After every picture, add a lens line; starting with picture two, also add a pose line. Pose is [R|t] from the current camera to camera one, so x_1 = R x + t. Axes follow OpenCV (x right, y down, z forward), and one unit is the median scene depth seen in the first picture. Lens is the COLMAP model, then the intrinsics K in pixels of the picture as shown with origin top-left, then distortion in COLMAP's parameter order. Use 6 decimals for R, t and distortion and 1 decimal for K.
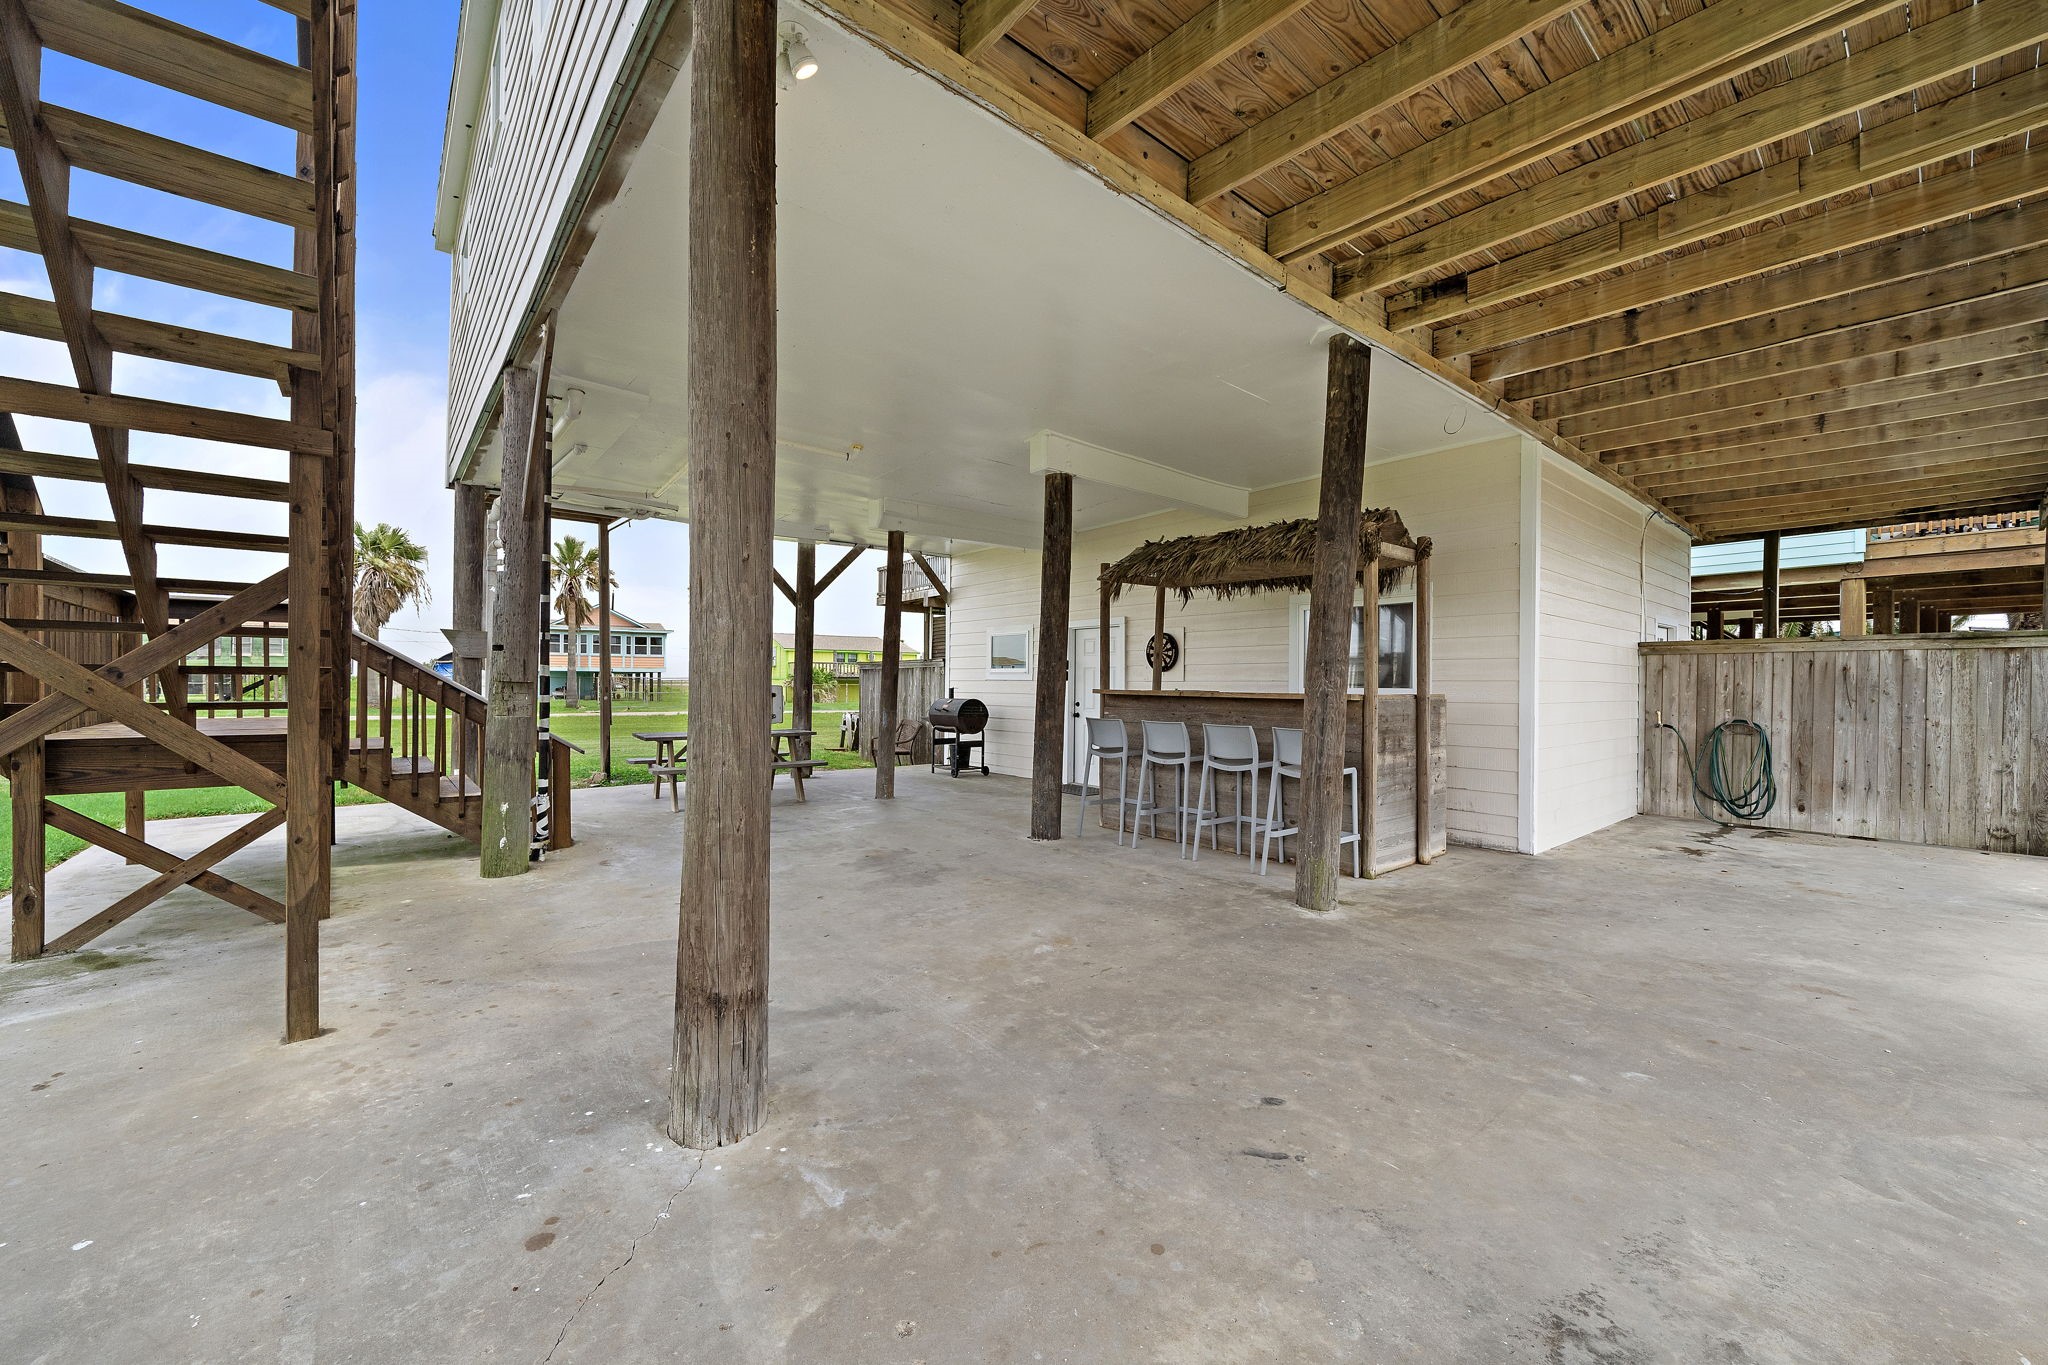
lens RADIAL K [[774.6, 0, 1022.7], [0, 774.6, 684.3], [0, 0, 1]] dist [0.000099, -0.000021]
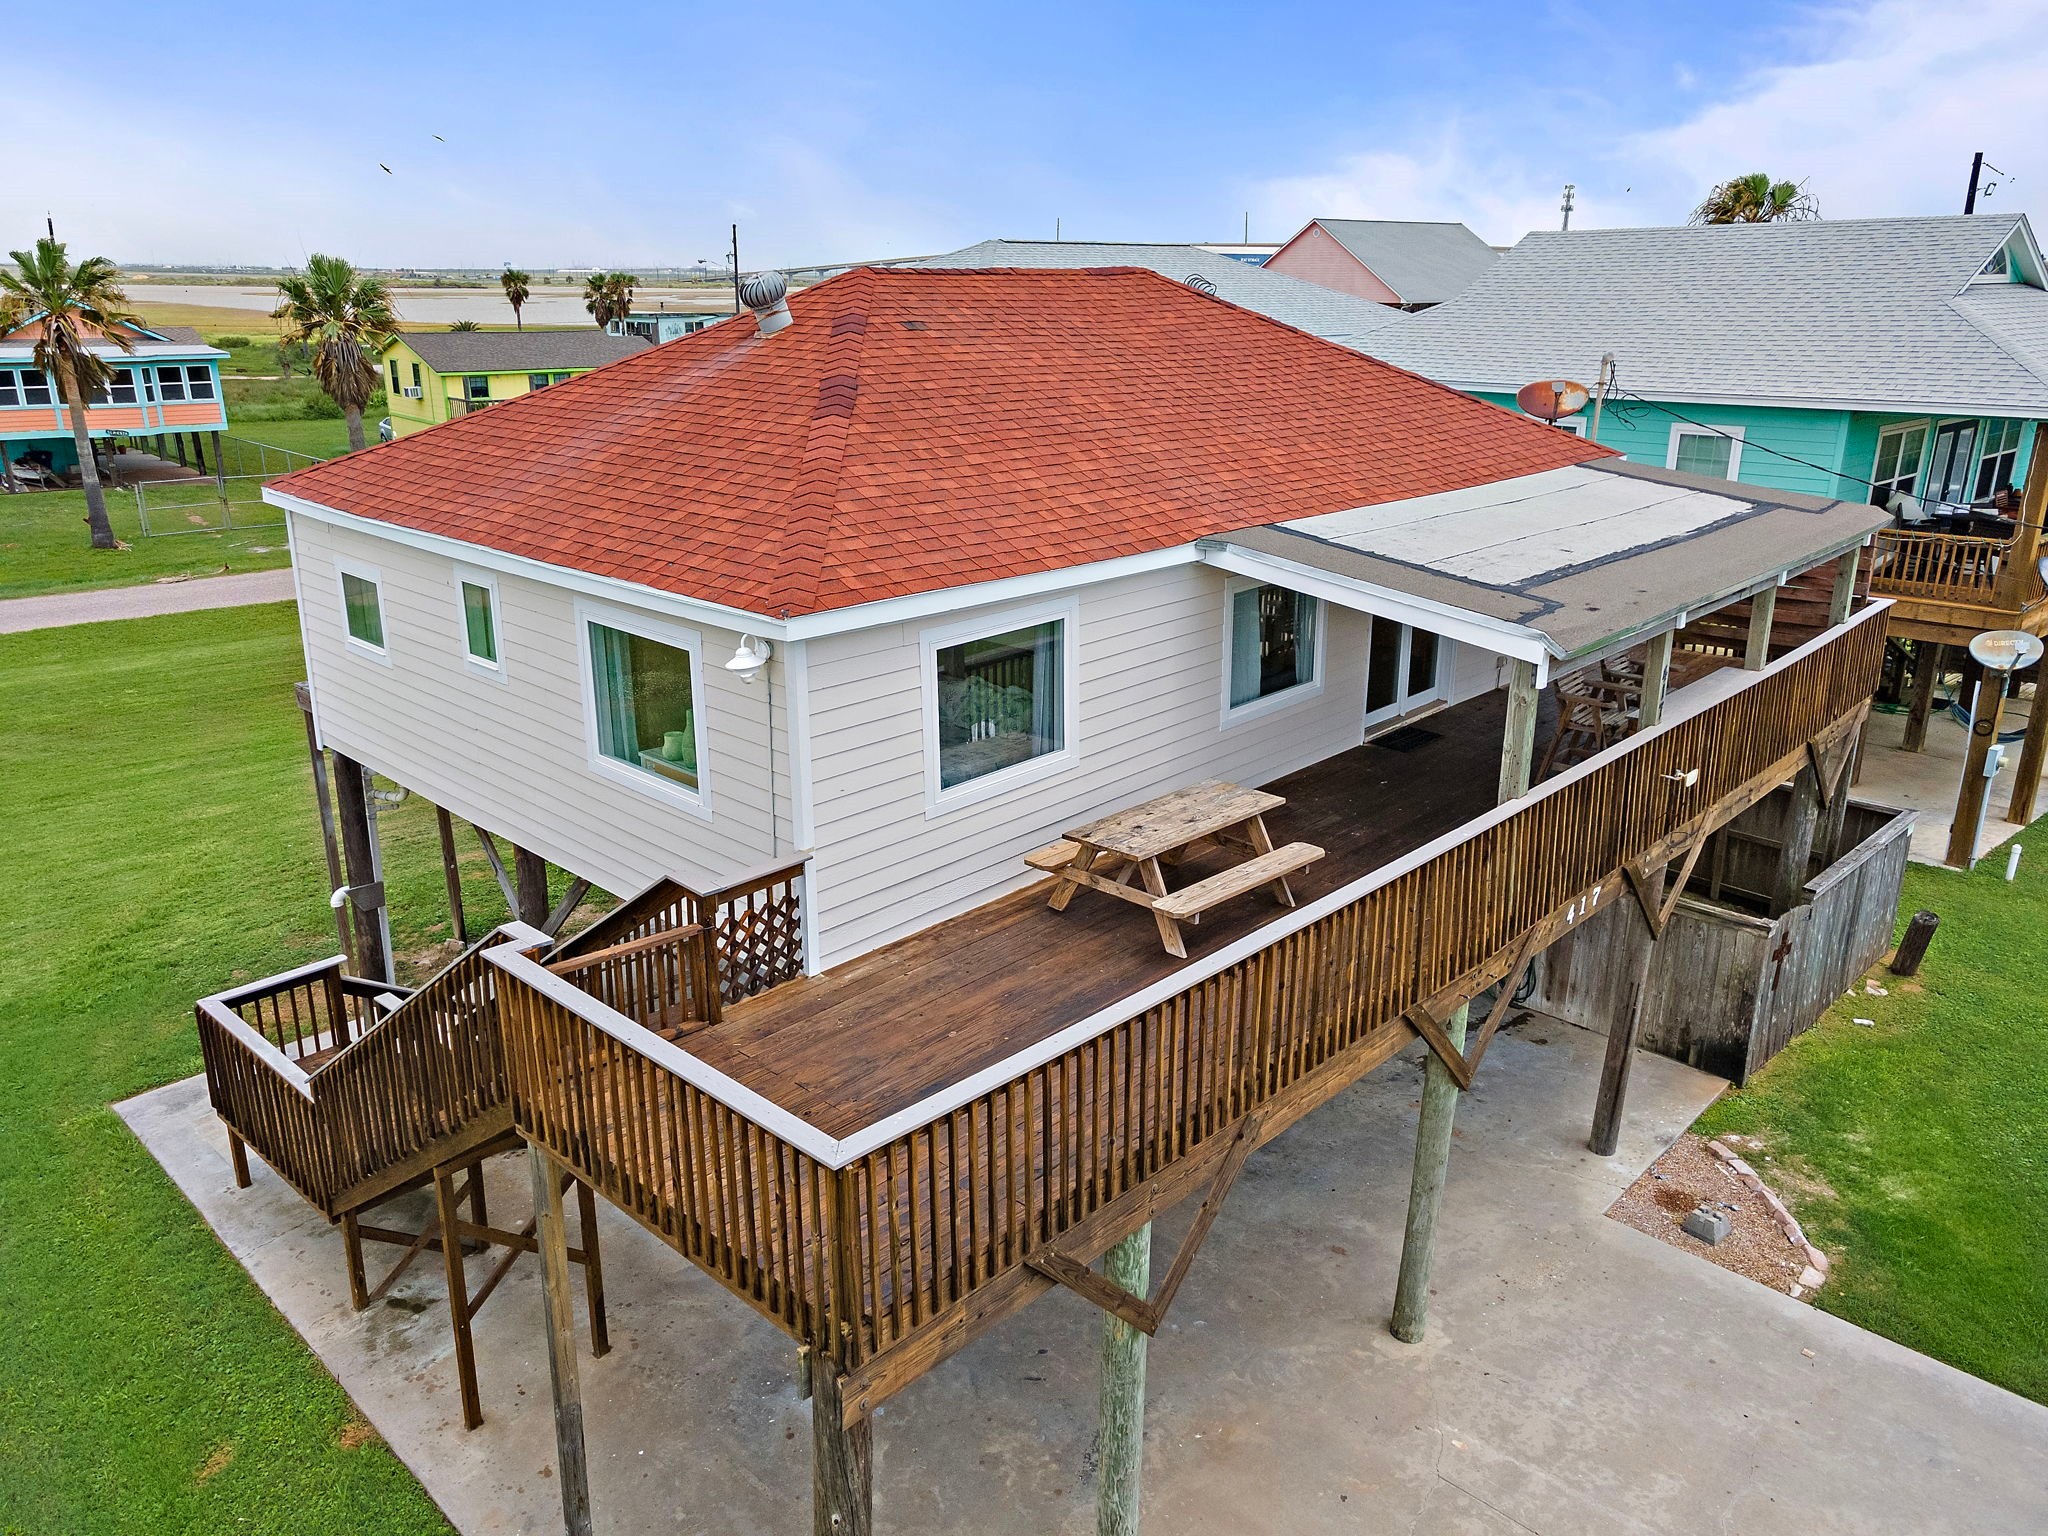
lens RADIAL K [[1437.4, 0, 1021.2], [0, 1437.4, 725.1], [0, 0, 1]] dist [0.039498, 0.003688]
pose [[0.993794, -0.039857, 0.103846, -0.058197], [0.006474, 0.952741, 0.303716, -1.102192], [-0.111043, -0.301159, 0.947086, -1.101956]]
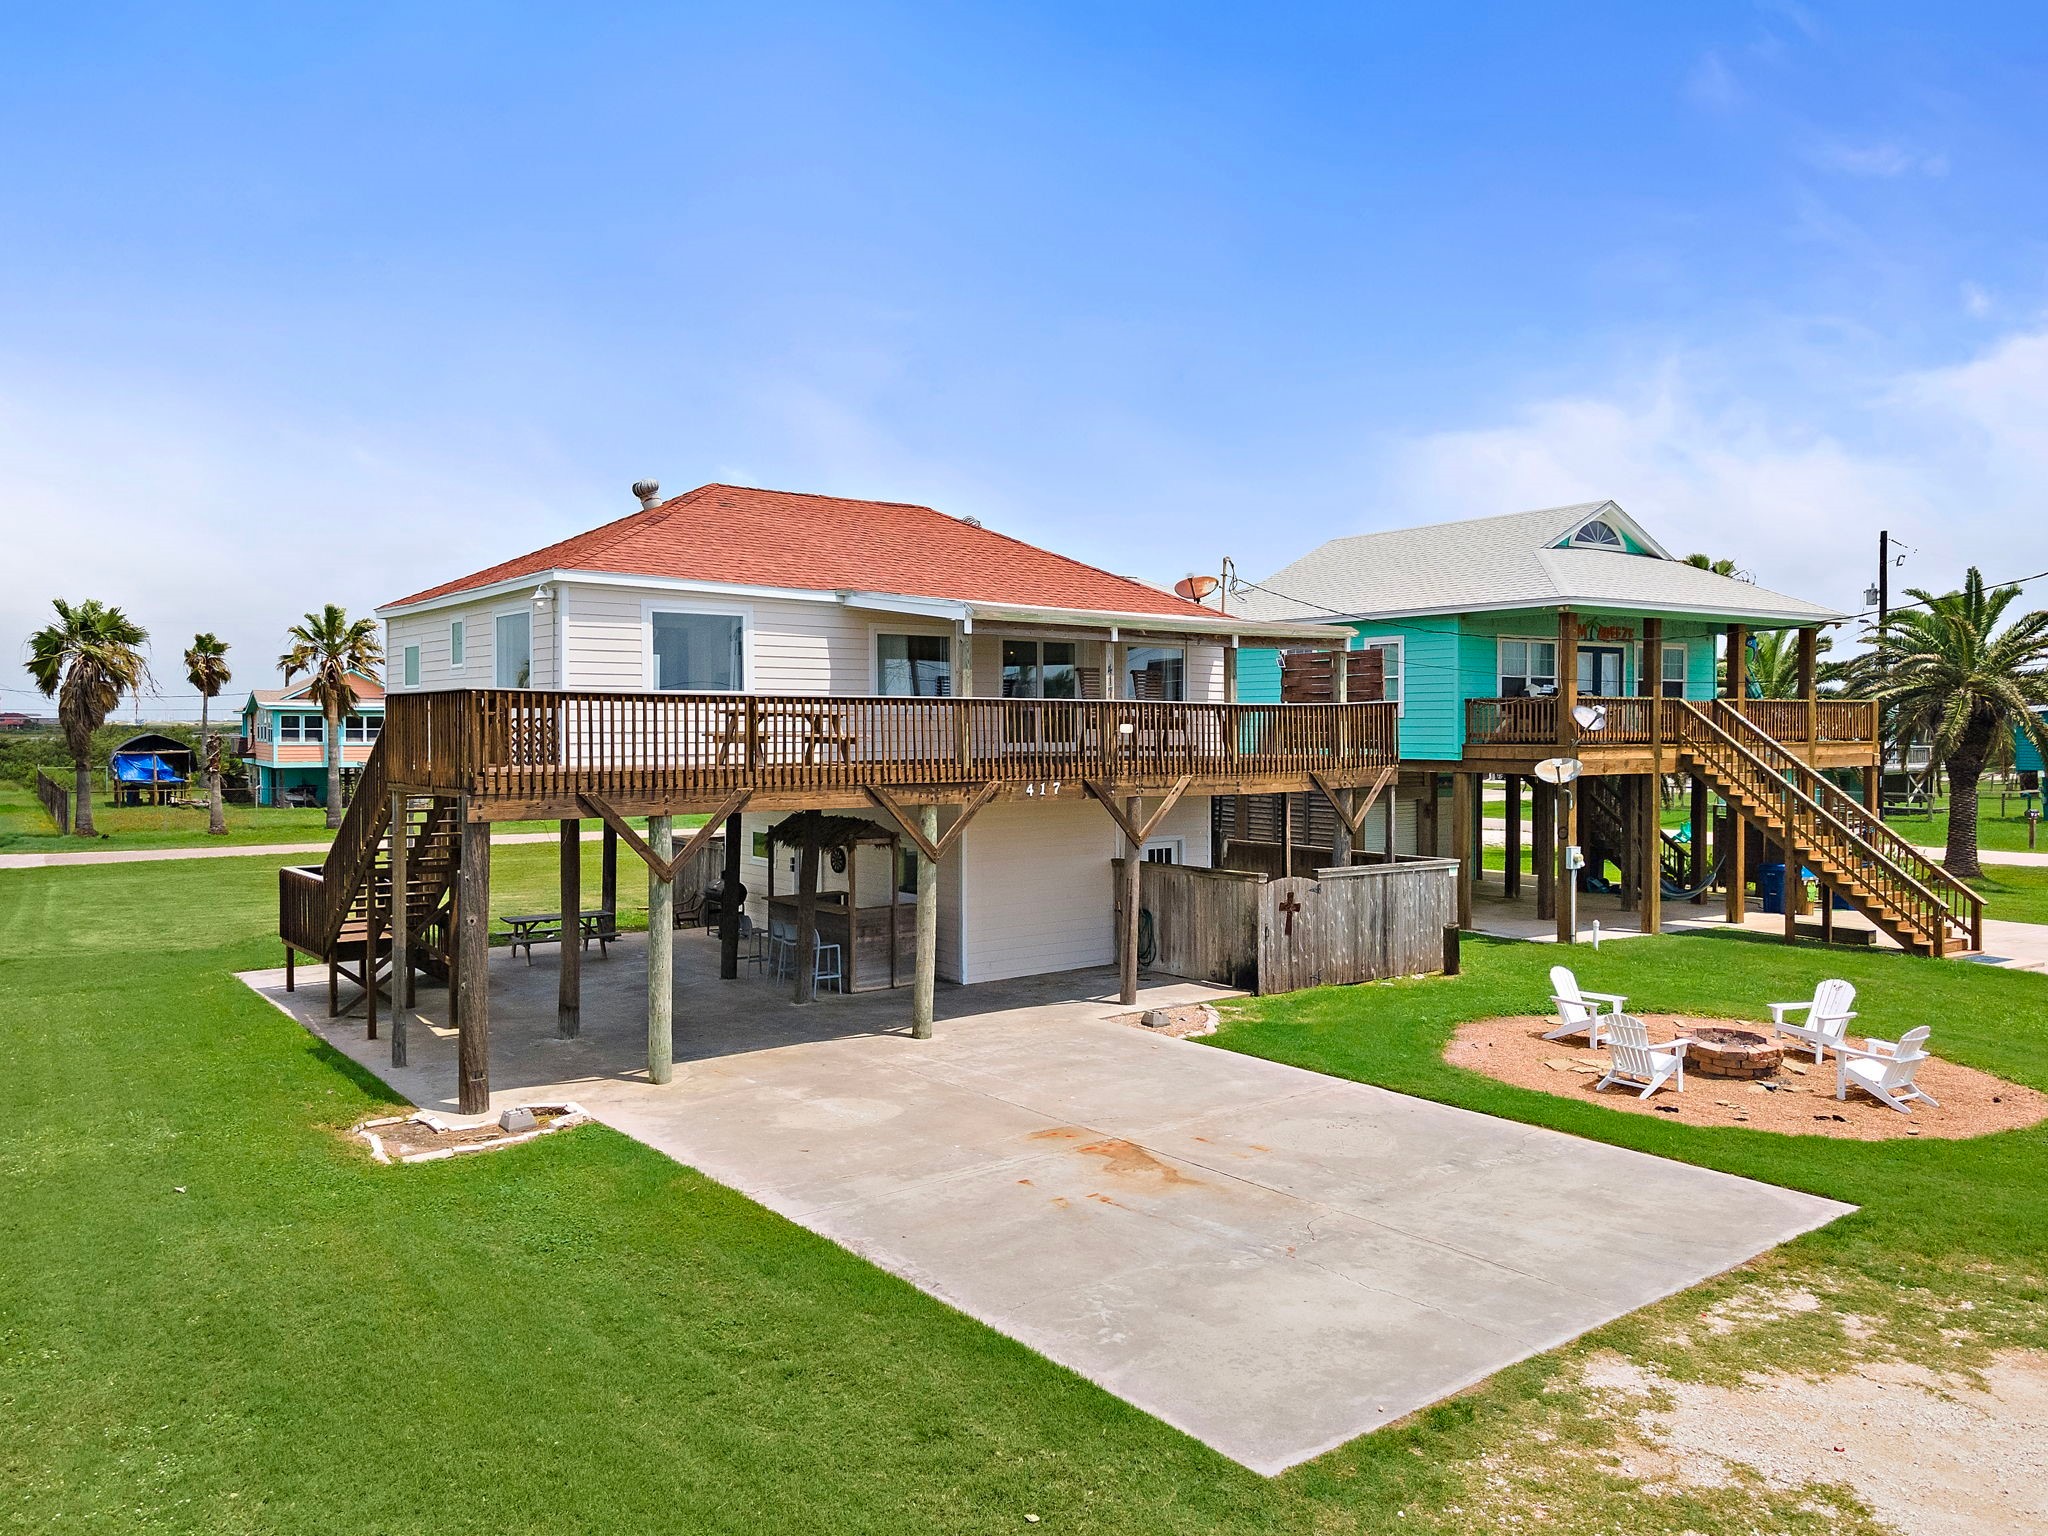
lens RADIAL K [[1437.4, 0, 1021.2], [0, 1437.4, 725.1], [0, 0, 1]] dist [0.039498, 0.003688]
pose [[0.999484, -0.010718, -0.030289, 0.908697], [0.010867, 0.999930, 0.004776, -0.455280], [0.030236, -0.005102, 0.999530, -2.644031]]
